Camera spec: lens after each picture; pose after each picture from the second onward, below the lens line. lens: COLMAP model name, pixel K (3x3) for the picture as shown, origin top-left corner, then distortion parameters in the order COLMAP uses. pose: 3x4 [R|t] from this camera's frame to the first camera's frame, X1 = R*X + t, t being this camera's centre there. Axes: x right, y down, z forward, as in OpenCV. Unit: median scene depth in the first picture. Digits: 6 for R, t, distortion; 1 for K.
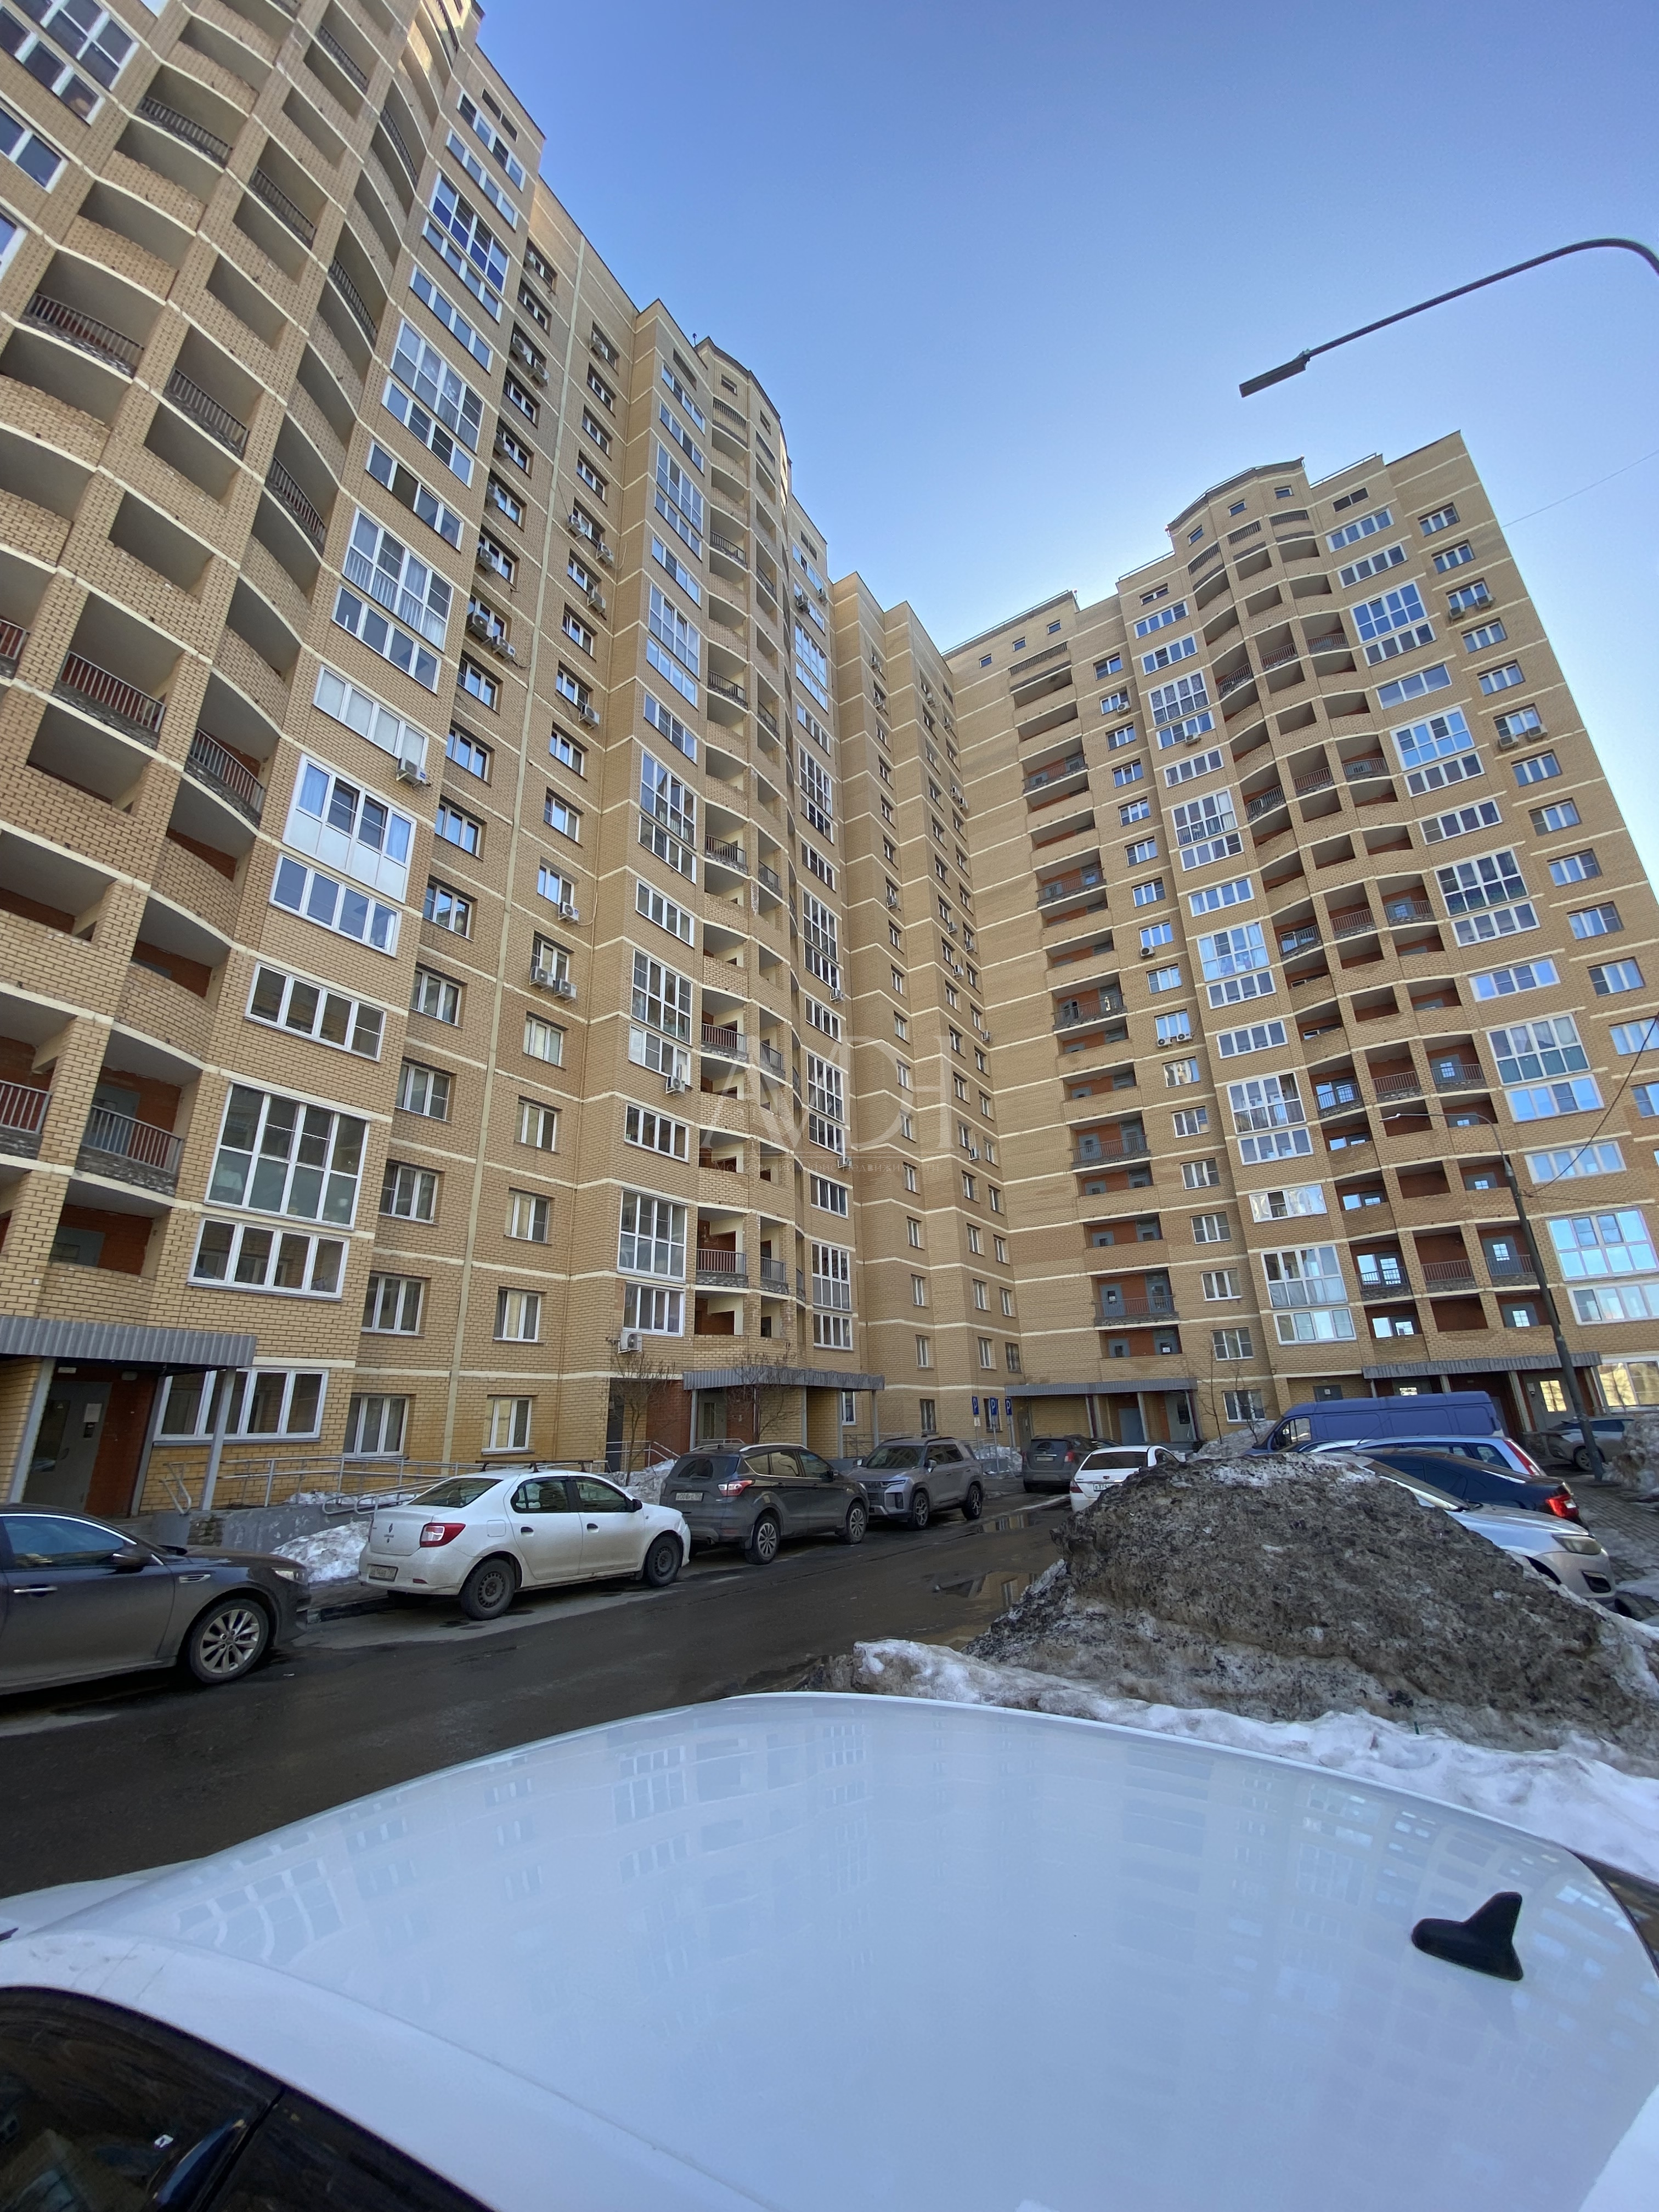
lens RADIAL K [[874.9, 0, 829.5], [0, 874.9, 1106.0], [0, 0, 1]] dist [-0.019431, -0.000128]
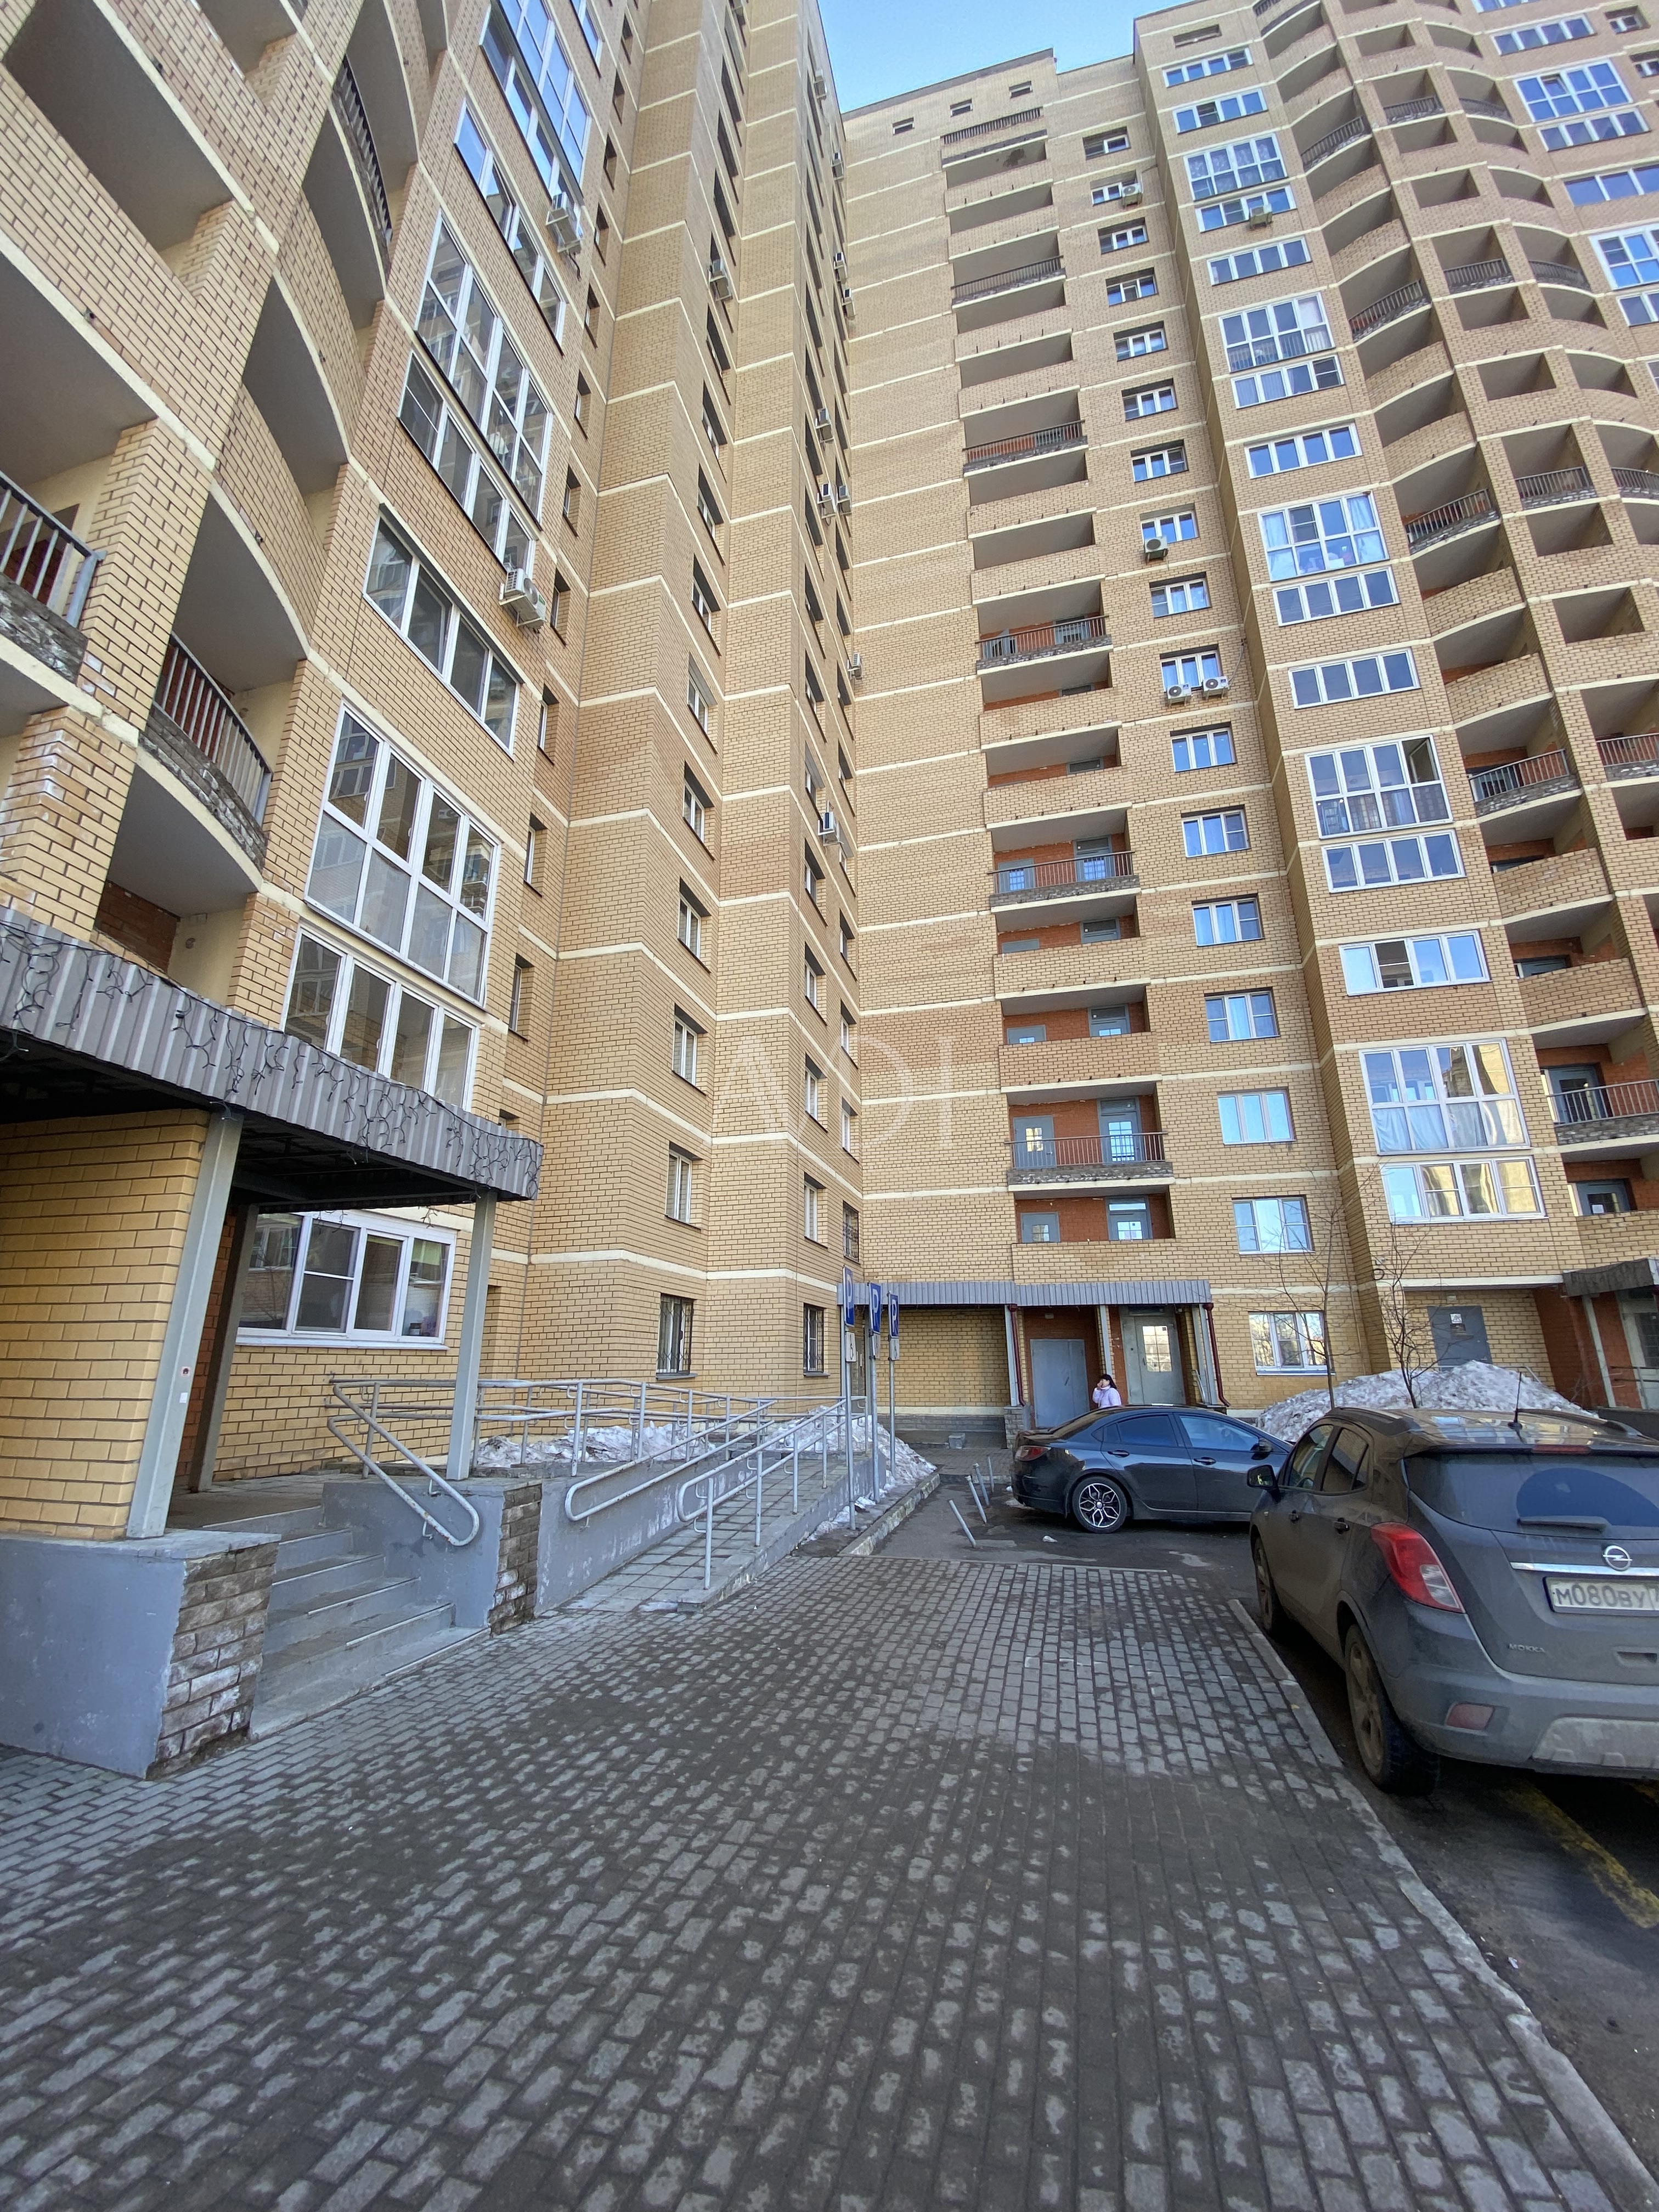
lens RADIAL K [[884.9, 0, 829.5], [0, 884.9, 1106.0], [0, 0, 1]] dist [0.032237, -0.016380]
pose [[0.958504, 0.105056, 0.265015, 0.049901], [-0.119405, 0.992096, 0.038579, 0.189110], [-0.258867, -0.068622, 0.963472, 0.490966]]
